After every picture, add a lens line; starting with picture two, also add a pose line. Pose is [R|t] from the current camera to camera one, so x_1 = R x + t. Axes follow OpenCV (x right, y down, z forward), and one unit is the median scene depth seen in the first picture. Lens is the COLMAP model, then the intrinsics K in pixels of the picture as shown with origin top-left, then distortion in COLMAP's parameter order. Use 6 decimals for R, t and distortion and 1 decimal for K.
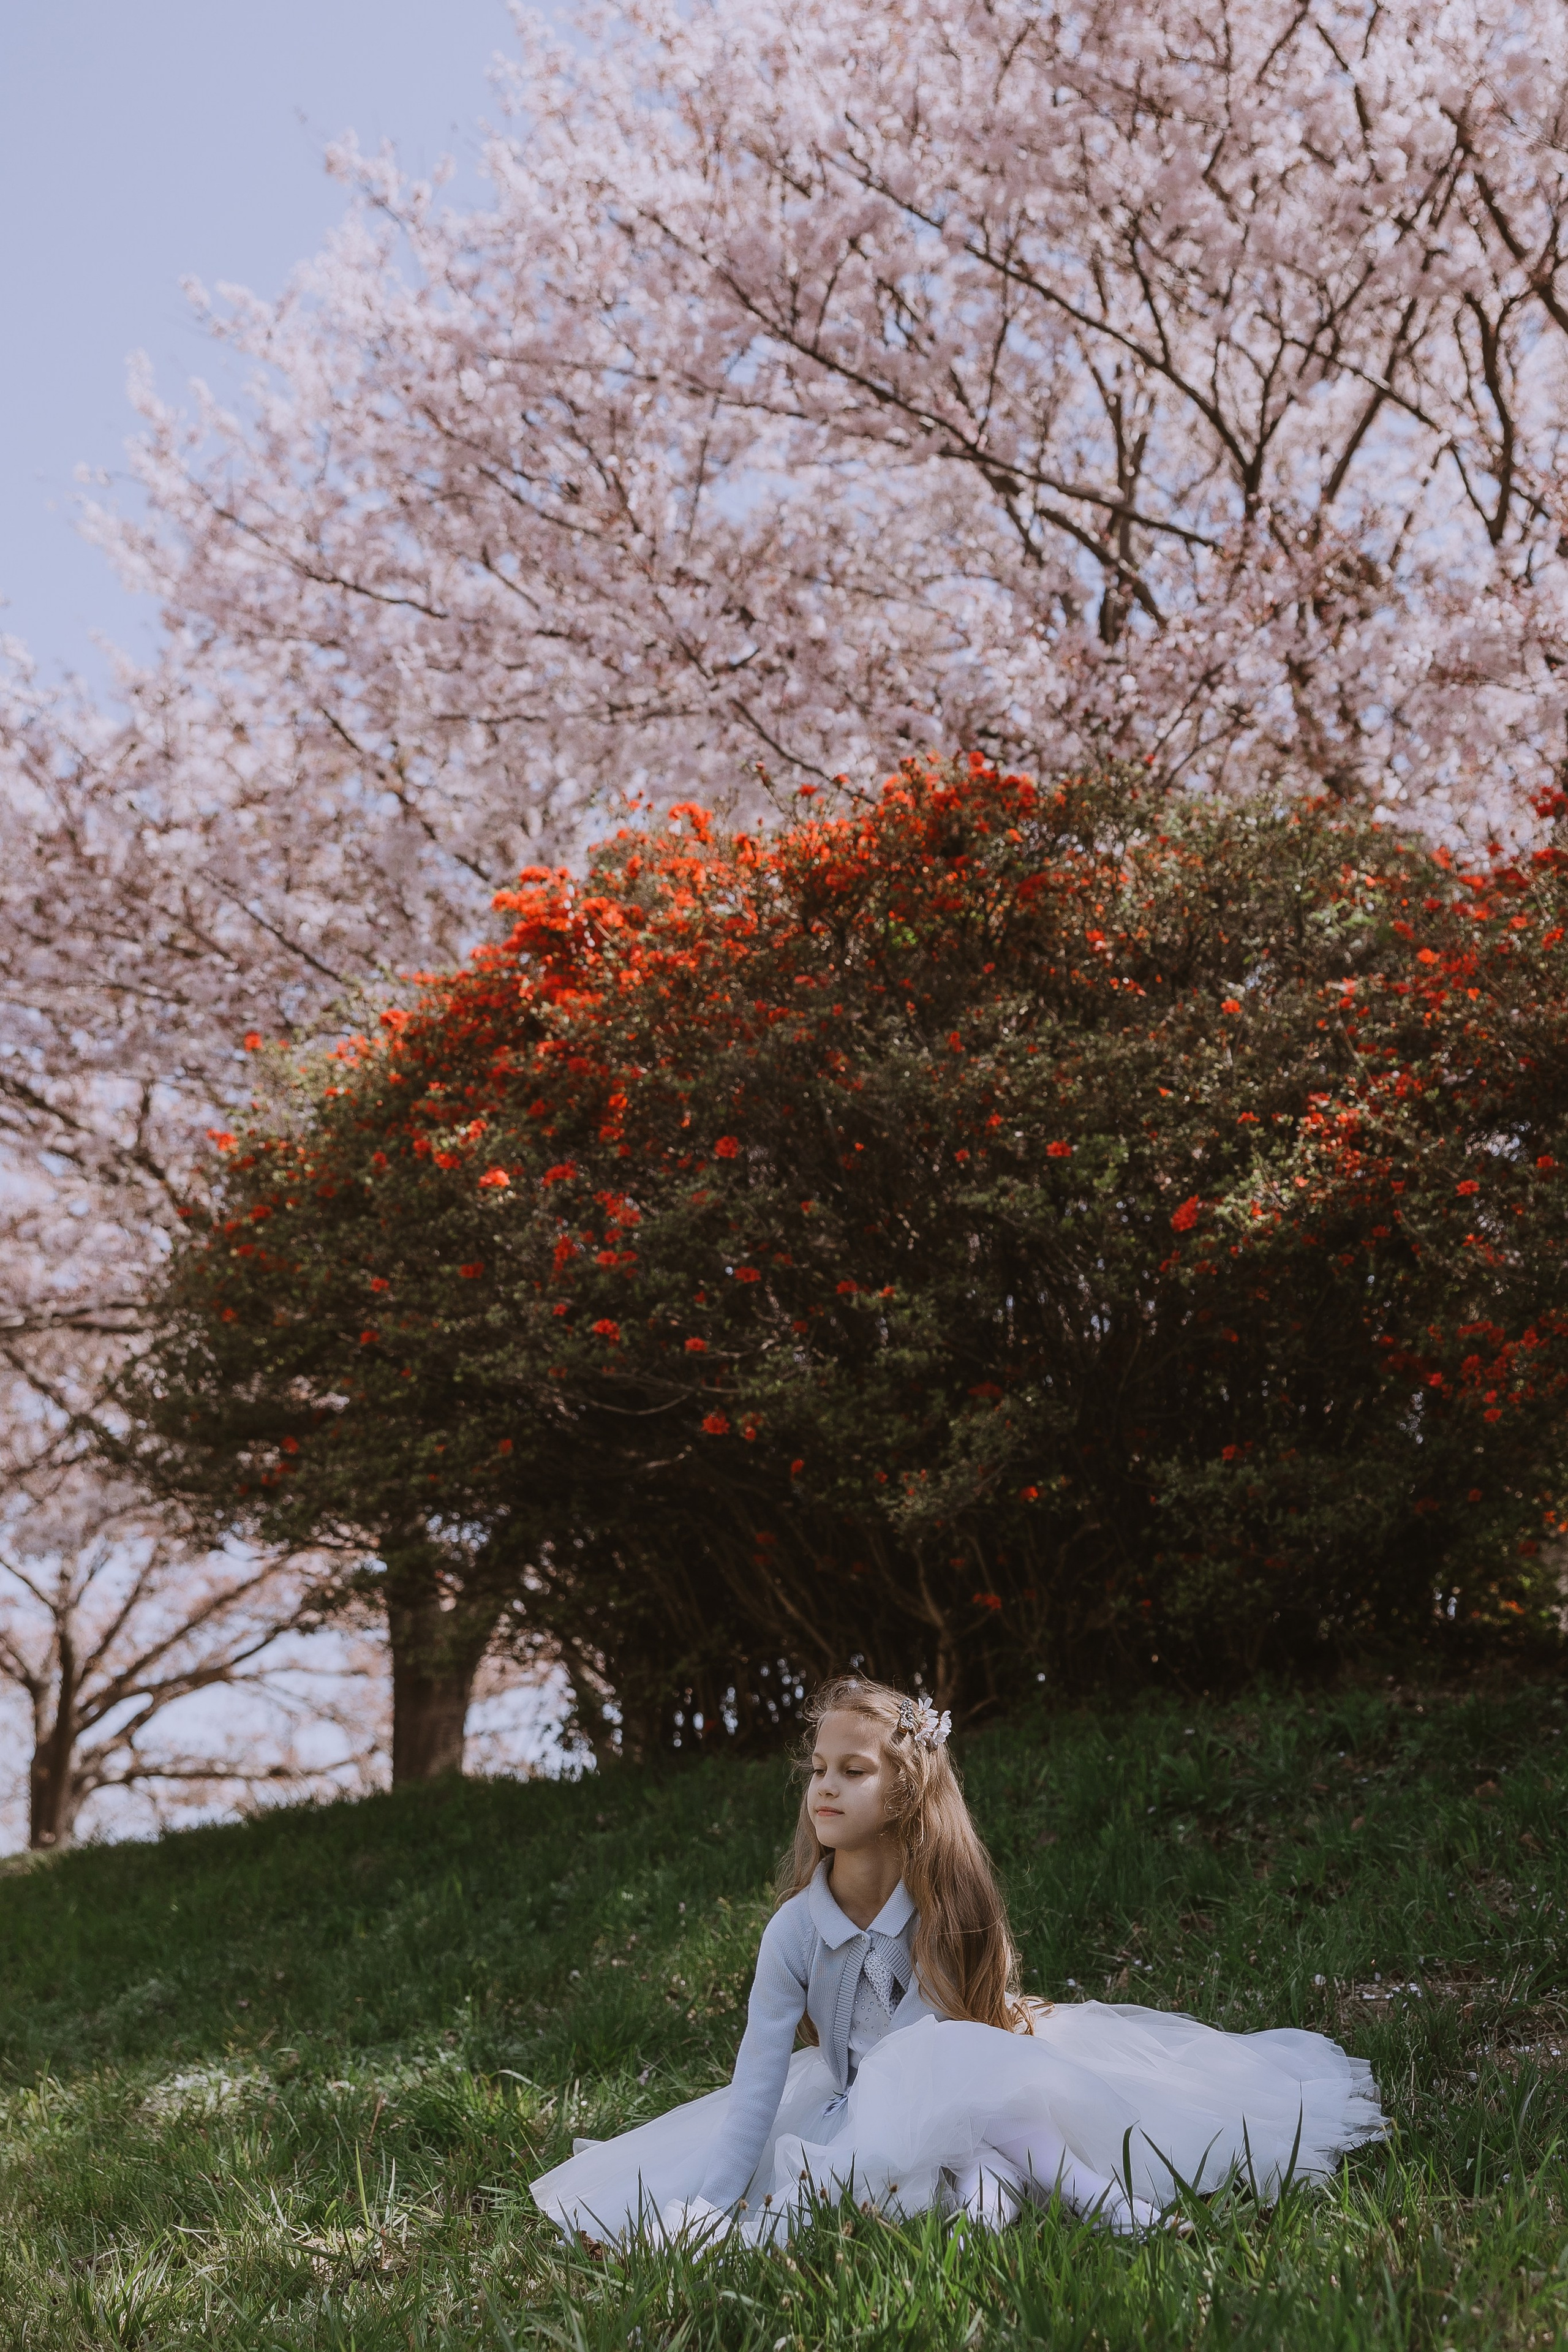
lens RADIAL K [[2965.0, 0, 817.3], [0, 2965.0, 1191.3], [0, 0, 1]] dist [0.108352, 0.000000]
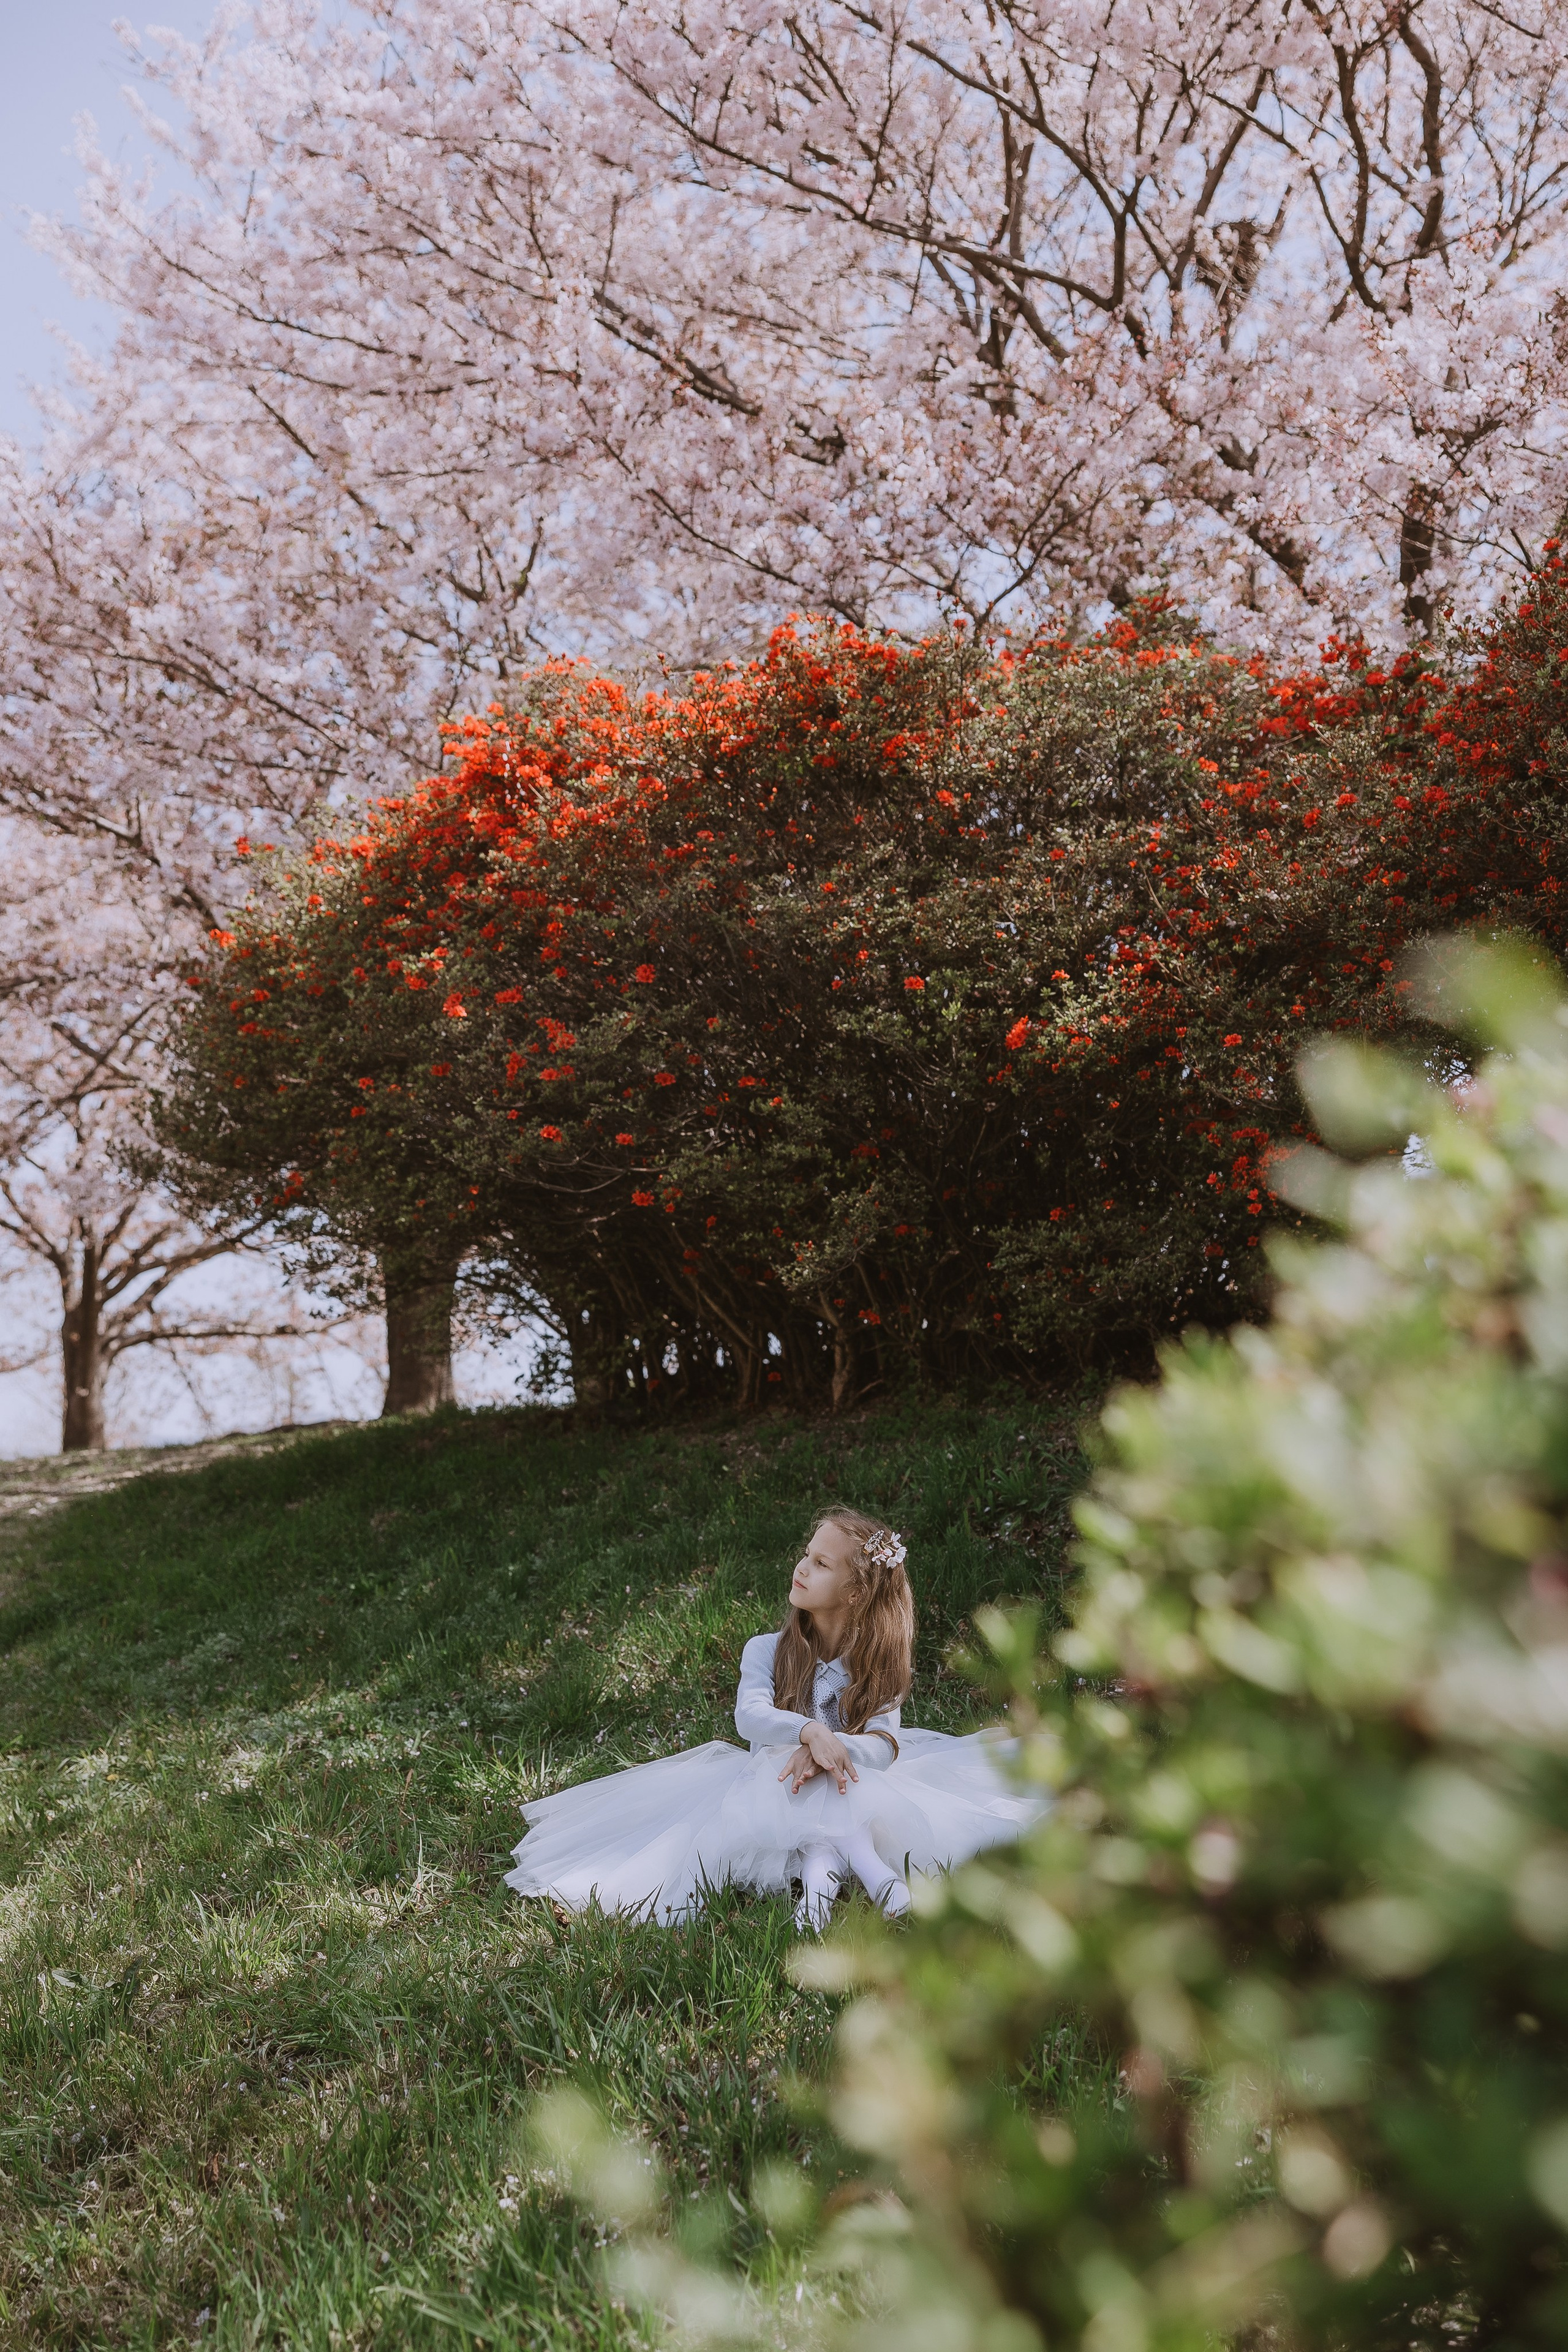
lens RADIAL K [[3140.7, 0, 779.9], [0, 3140.7, 1178.3], [0, 0, 1]] dist [0.148085, 0.000000]
pose [[0.999652, -0.024279, -0.010280, 0.026022], [0.025870, 0.978511, 0.204566, -0.141346], [0.005092, -0.204761, 0.978799, -0.202499]]
